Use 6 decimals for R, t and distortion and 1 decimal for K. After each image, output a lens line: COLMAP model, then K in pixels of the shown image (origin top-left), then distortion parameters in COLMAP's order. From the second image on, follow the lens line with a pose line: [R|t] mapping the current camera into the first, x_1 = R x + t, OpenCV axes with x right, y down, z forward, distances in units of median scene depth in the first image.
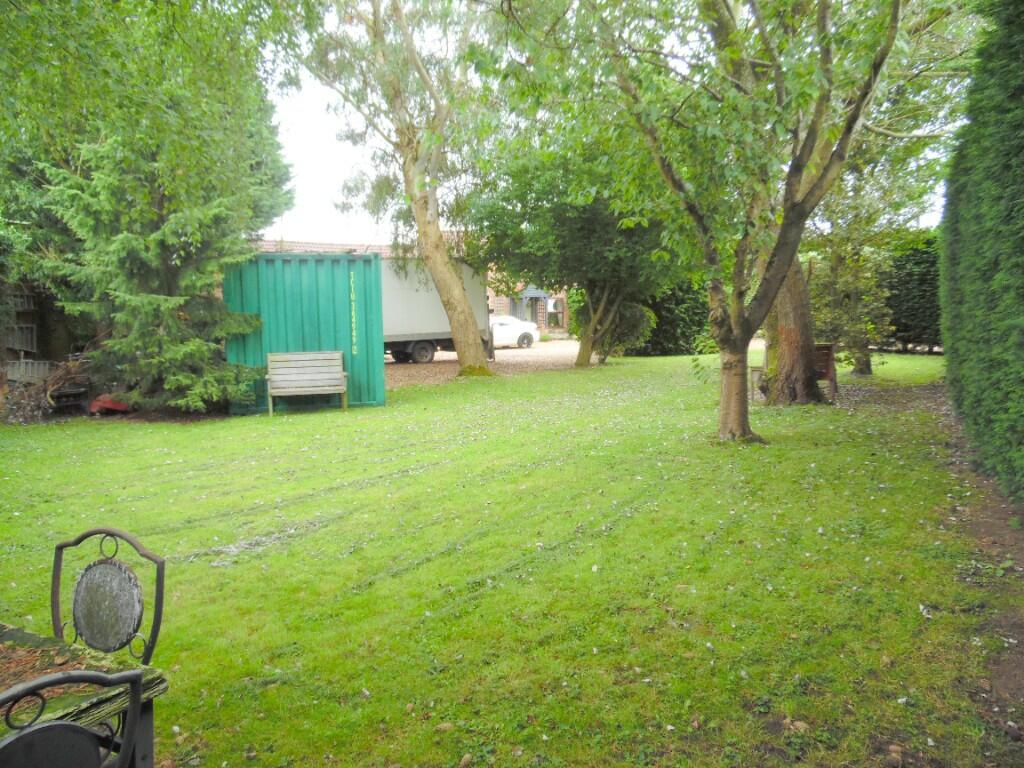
lens RADIAL K [[760.3, 0, 512.0], [0, 760.3, 384.0], [0, 0, 1]] dist [0.004715, 0.002121]
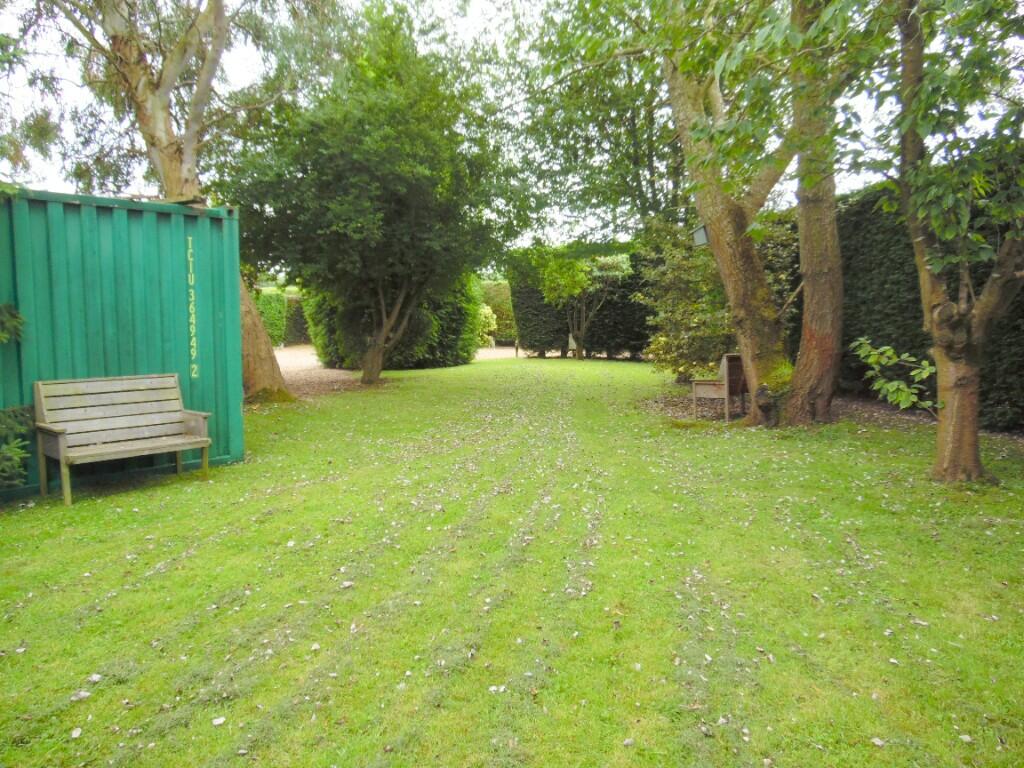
lens RADIAL K [[760.3, 0, 512.0], [0, 760.3, 384.0], [0, 0, 1]] dist [0.004715, 0.002121]
pose [[0.858931, -0.032038, 0.511088, -0.301016], [0.039395, 0.999217, -0.003570, -0.023296], [-0.510574, 0.023201, 0.859521, 0.378392]]
